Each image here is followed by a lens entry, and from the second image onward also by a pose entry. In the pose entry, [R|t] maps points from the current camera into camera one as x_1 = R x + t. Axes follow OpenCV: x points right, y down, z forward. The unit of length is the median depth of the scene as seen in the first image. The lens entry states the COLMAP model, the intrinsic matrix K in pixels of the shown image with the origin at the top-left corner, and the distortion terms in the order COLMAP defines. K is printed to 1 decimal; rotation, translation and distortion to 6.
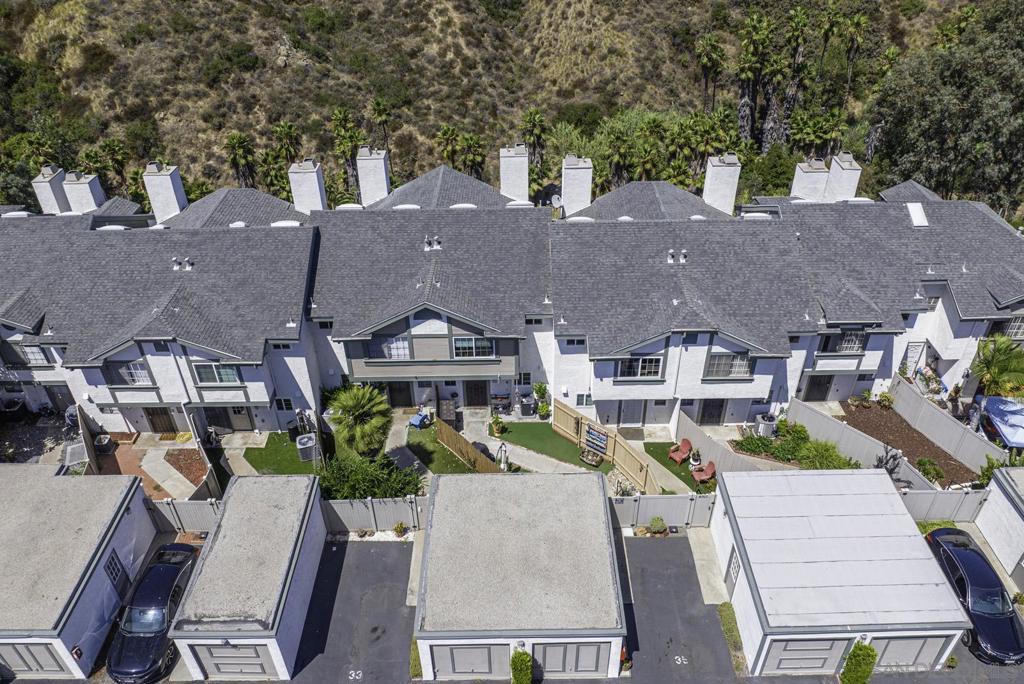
lens RADIAL K [[736.9, 0, 516.0], [0, 736.9, 313.6], [0, 0, 1]] dist [-0.046012, 0.015836]
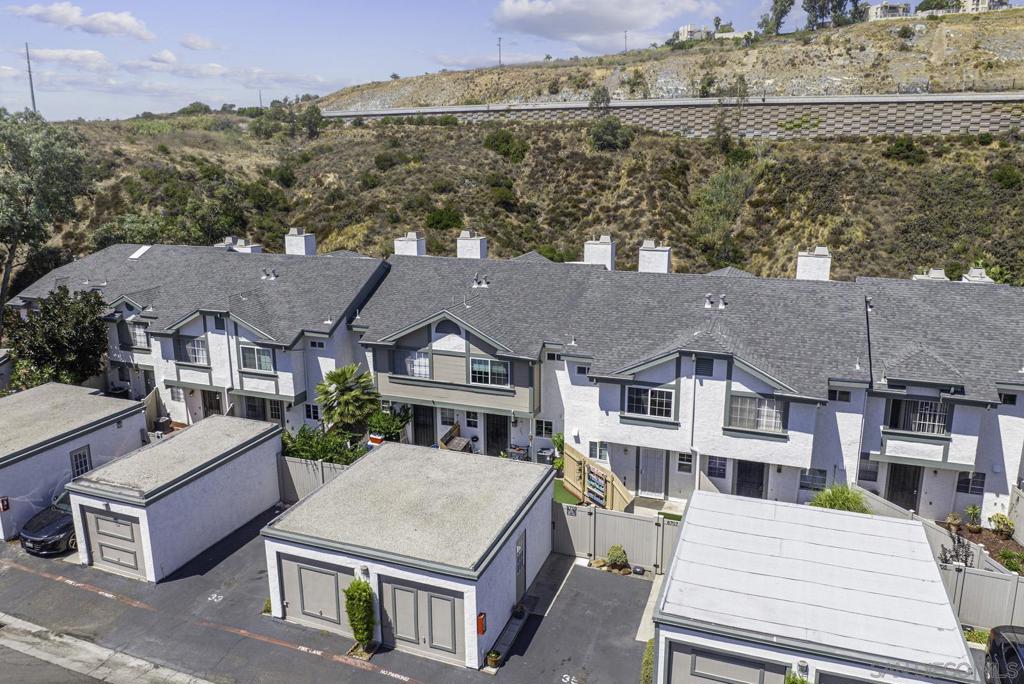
lens RADIAL K [[736.9, 0, 513.9], [0, 736.9, 310.1], [0, 0, 1]] dist [-0.046012, 0.015836]
pose [[0.934256, 0.080521, -0.347393, 0.307138], [-0.207340, 0.915240, -0.345466, 0.303937], [0.290130, 0.394782, 0.871764, 0.135935]]
